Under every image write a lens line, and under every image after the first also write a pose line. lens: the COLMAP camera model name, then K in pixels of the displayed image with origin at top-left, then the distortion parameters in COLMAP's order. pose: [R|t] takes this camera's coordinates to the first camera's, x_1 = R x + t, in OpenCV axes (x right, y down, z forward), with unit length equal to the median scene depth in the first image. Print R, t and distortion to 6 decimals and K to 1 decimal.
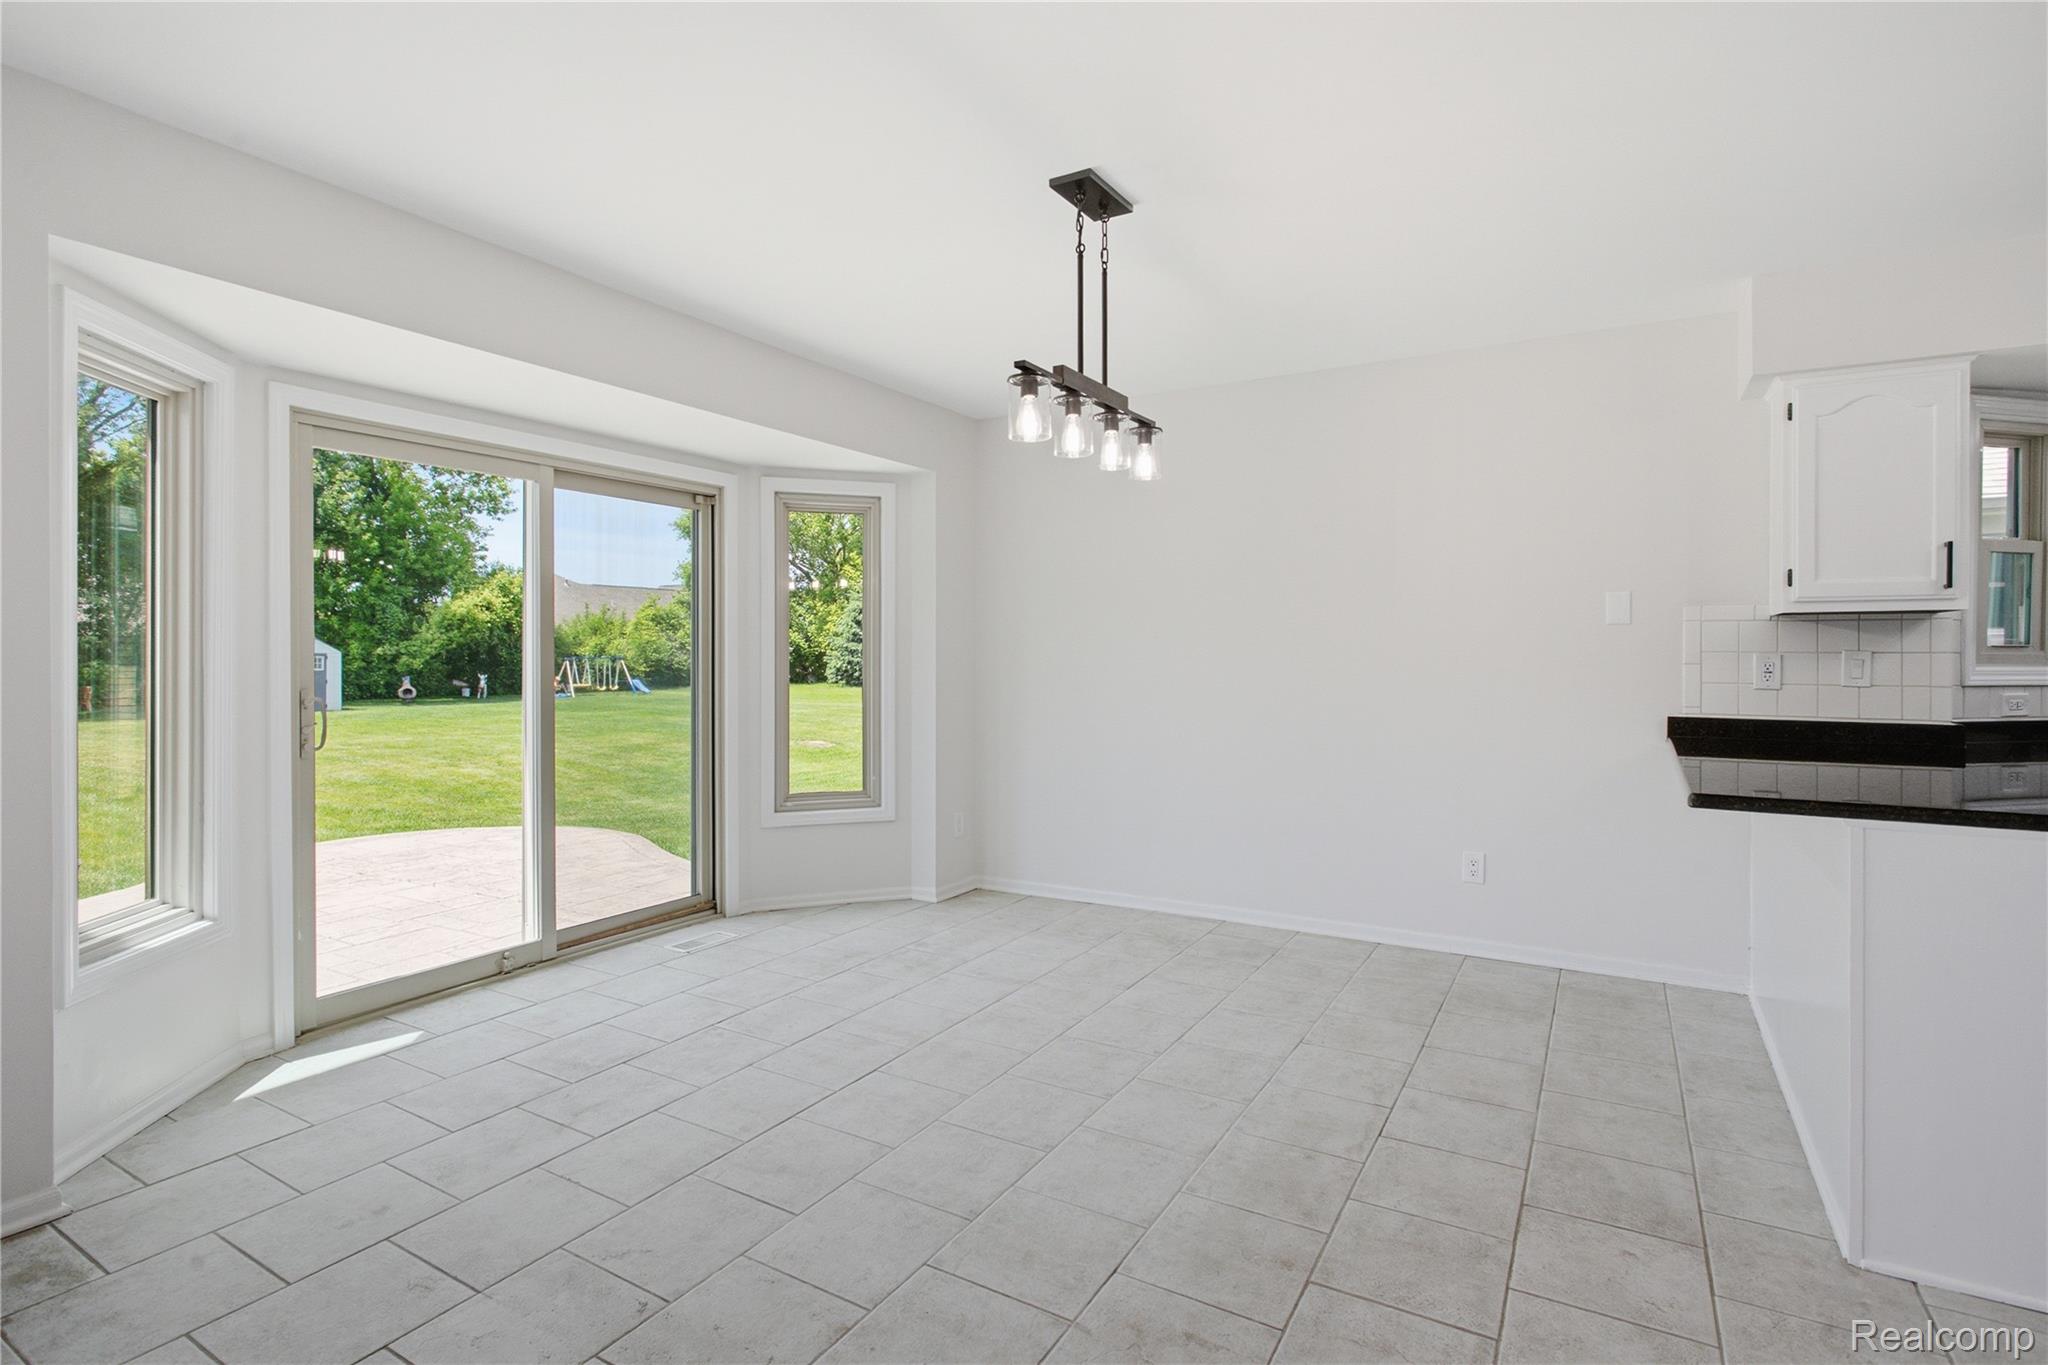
lens RADIAL K [[1011.8, 0, 1036.1], [0, 1011.8, 657.3], [0, 0, 1]] dist [-0.010134, 0.003952]
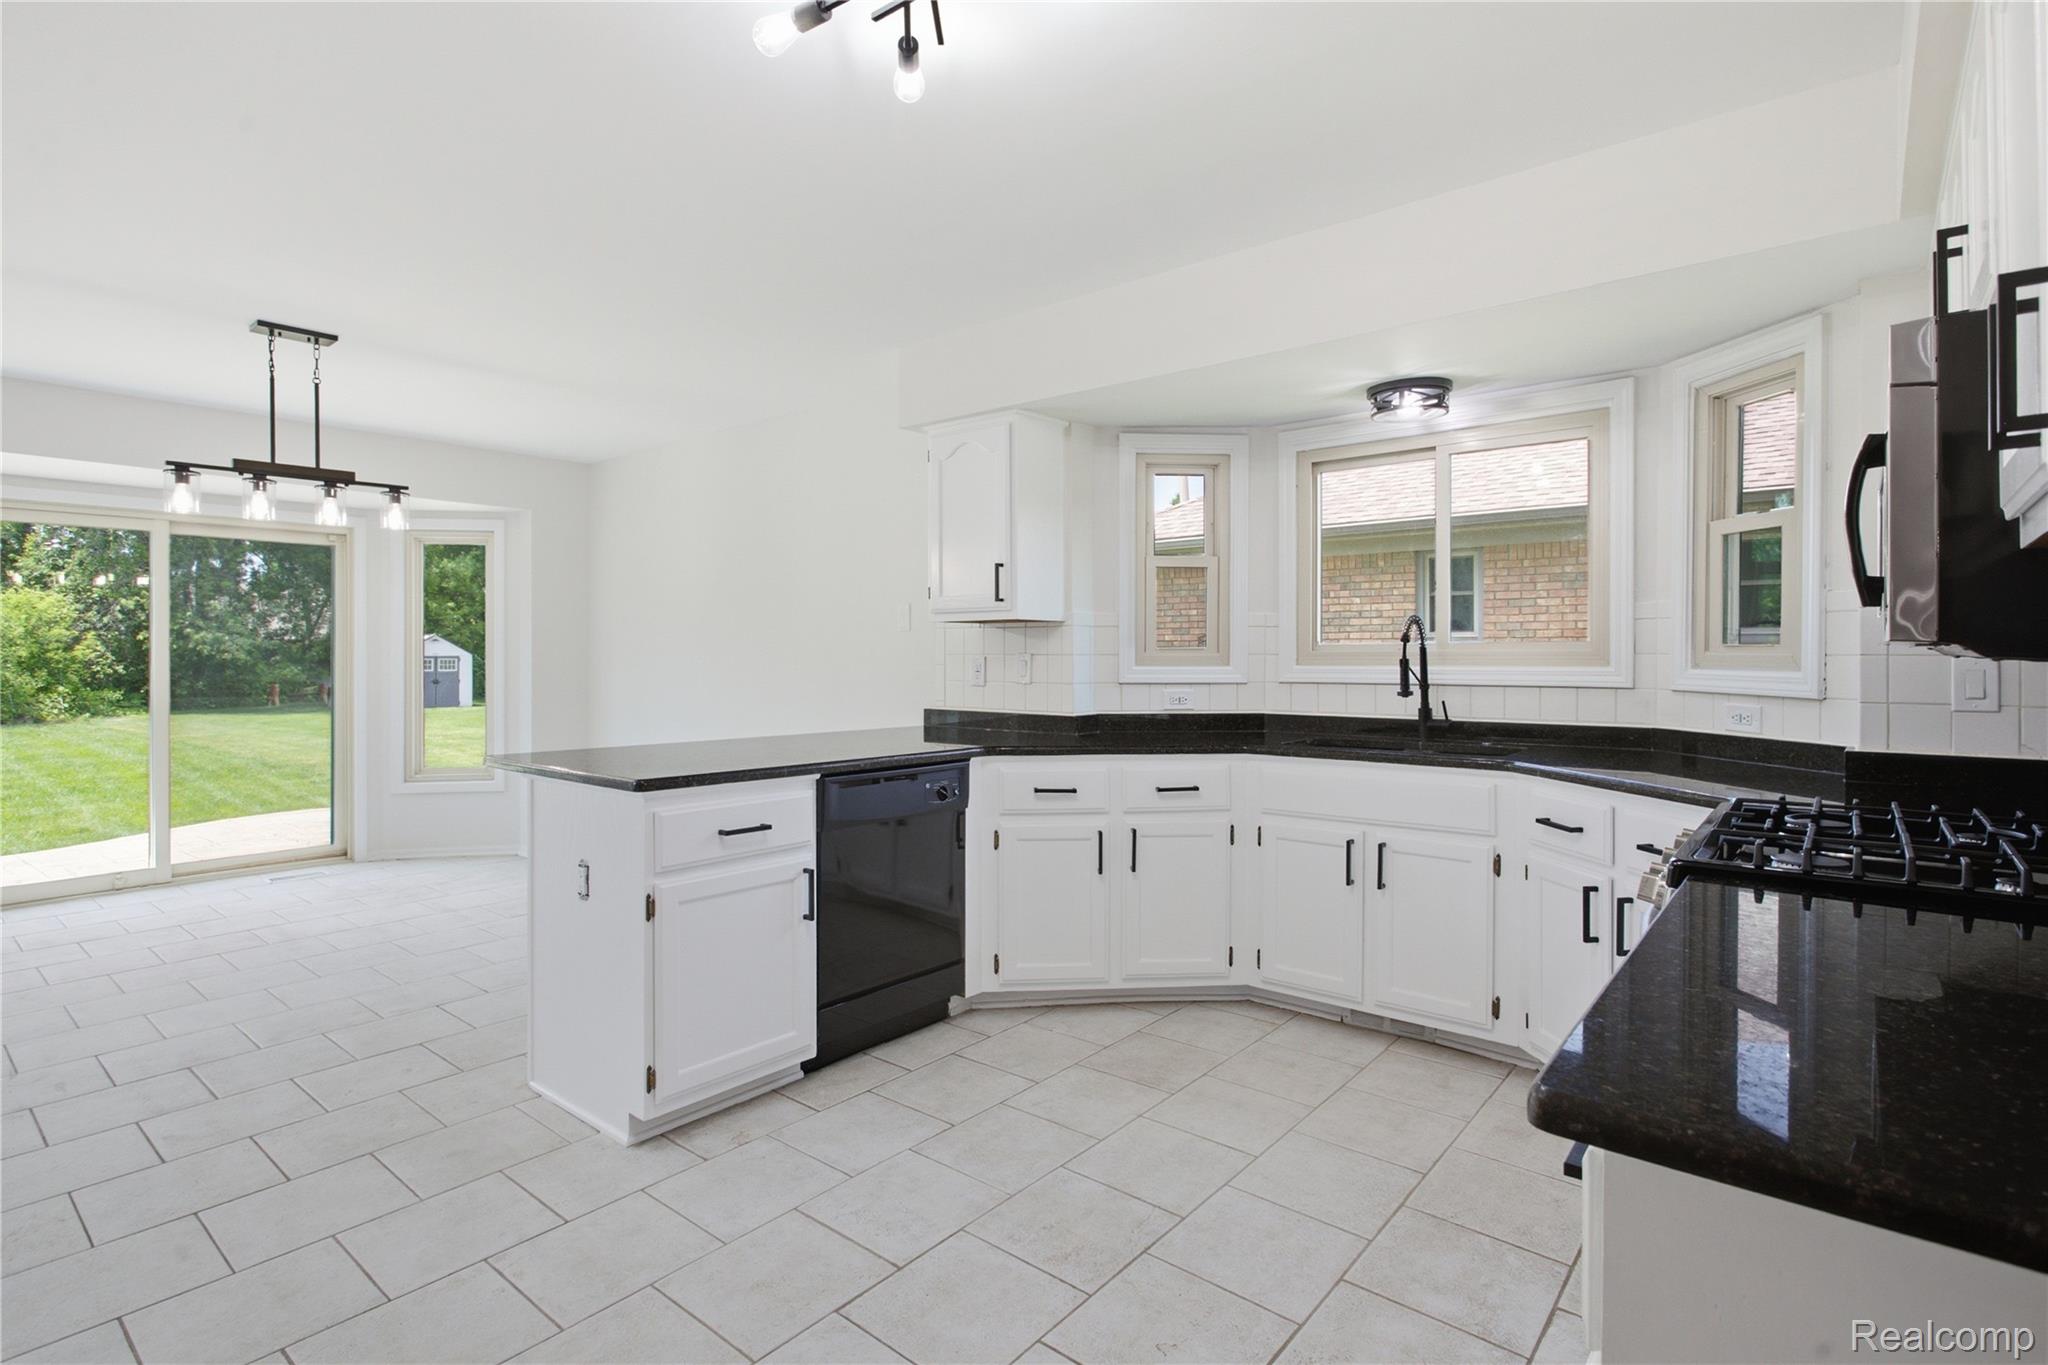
lens RADIAL K [[1011.8, 0, 1033.2], [0, 1011.8, 655.0], [0, 0, 1]] dist [-0.010134, 0.003952]
pose [[0.986785, -0.002997, -0.162005, 0.110050], [0.002552, 0.999992, -0.002954, -0.000114], [0.162012, 0.002501, 0.986786, -0.018436]]
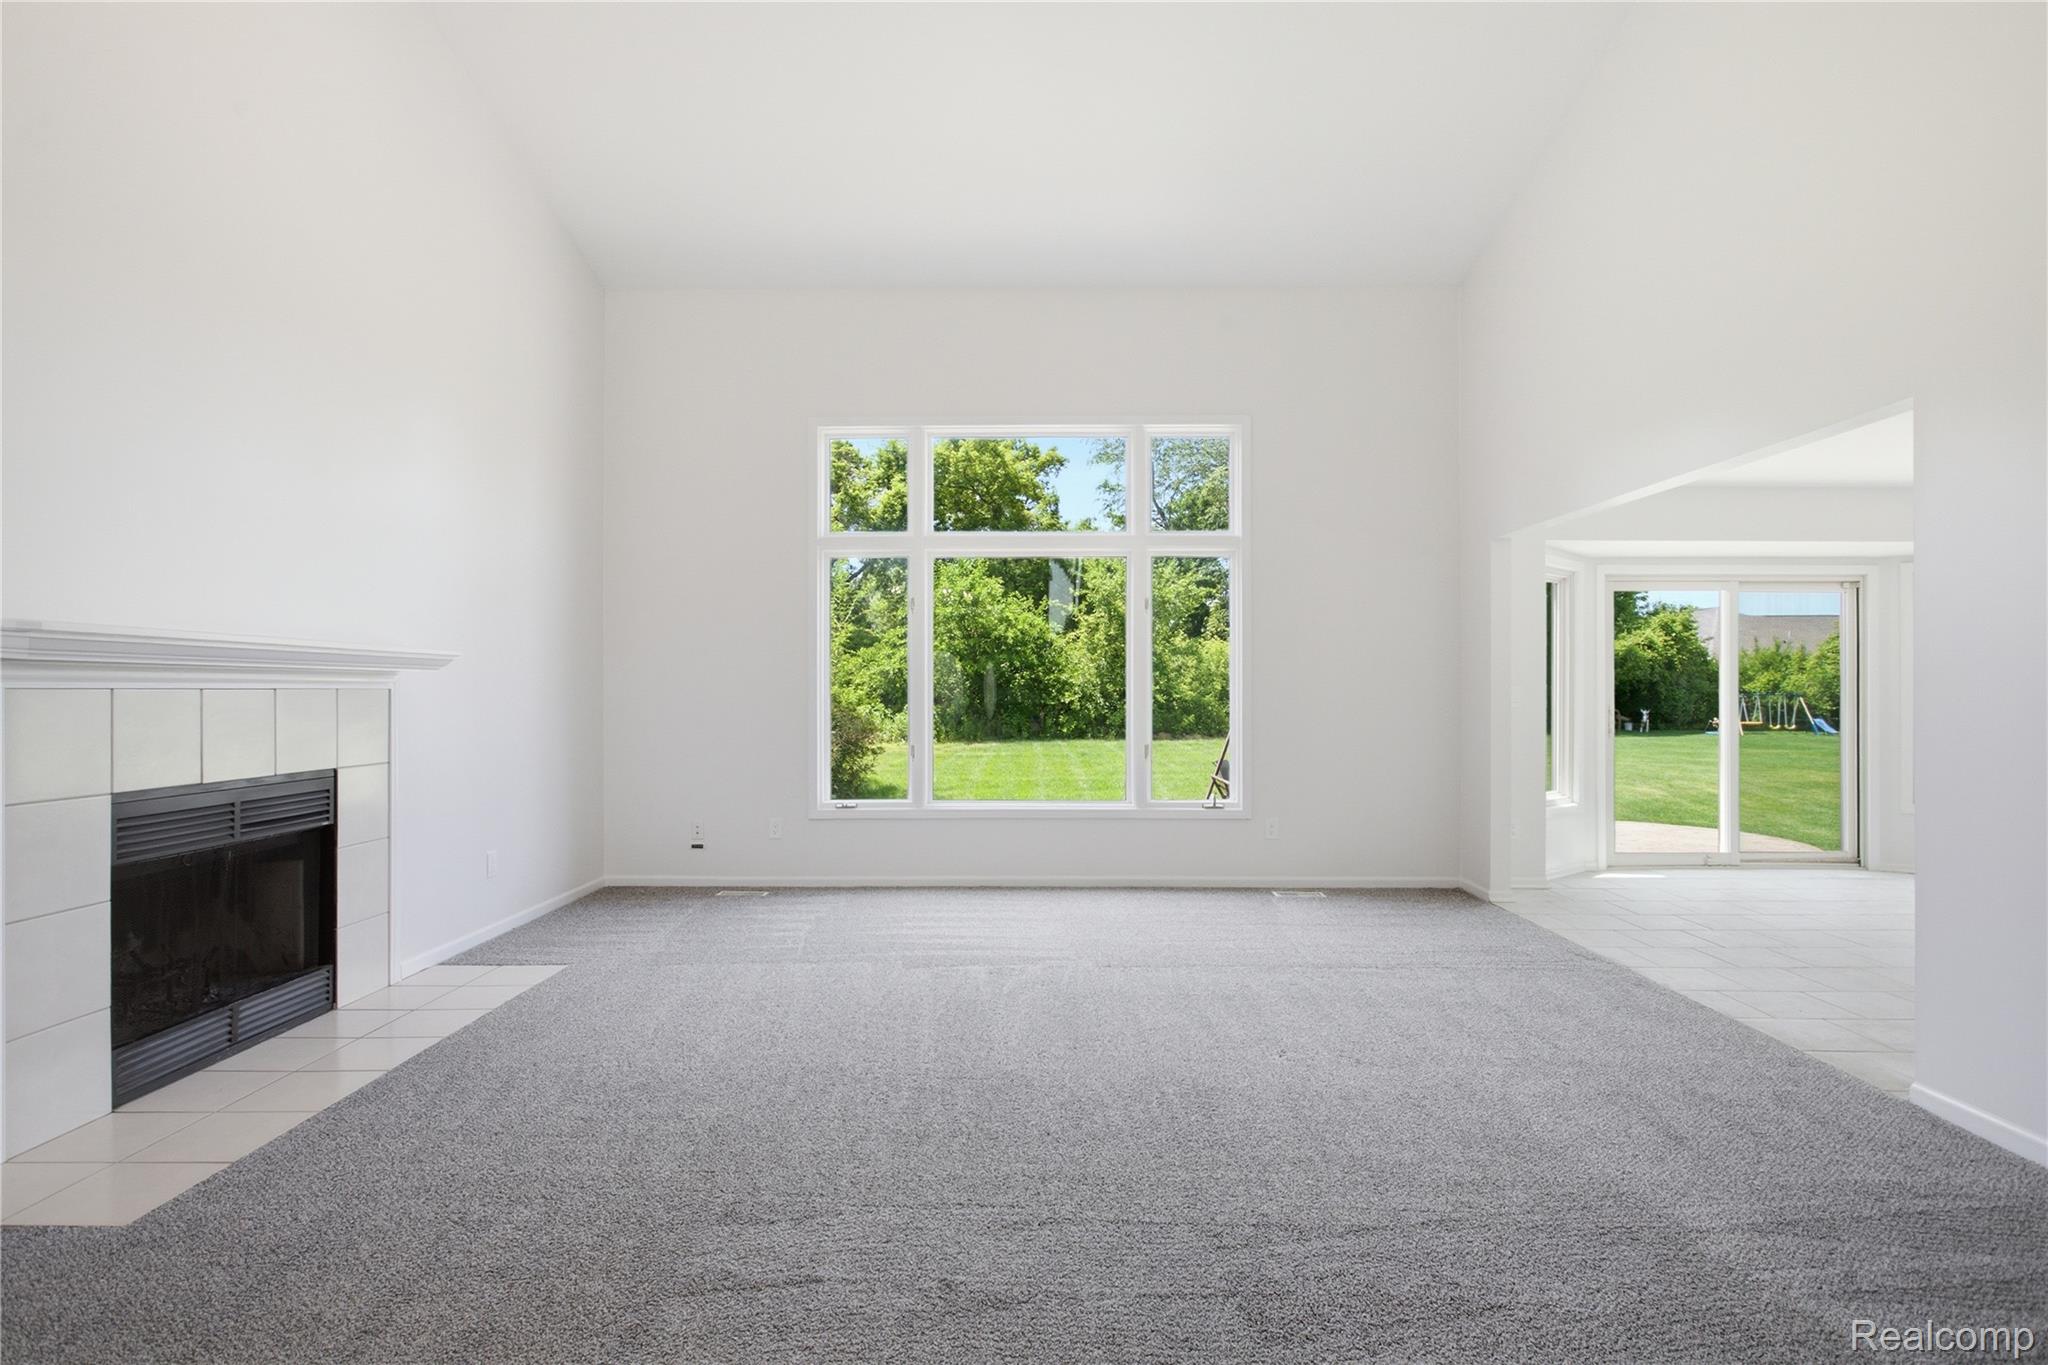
lens RADIAL K [[1011.8, 0, 1017.6], [0, 1011.8, 685.0], [0, 0, 1]] dist [-0.010134, 0.003952]
pose [[0.496328, -0.004022, -0.868125, 0.050461], [-0.003801, 0.999970, -0.006806, 0.000721], [0.868126, 0.006677, 0.496298, -0.114993]]
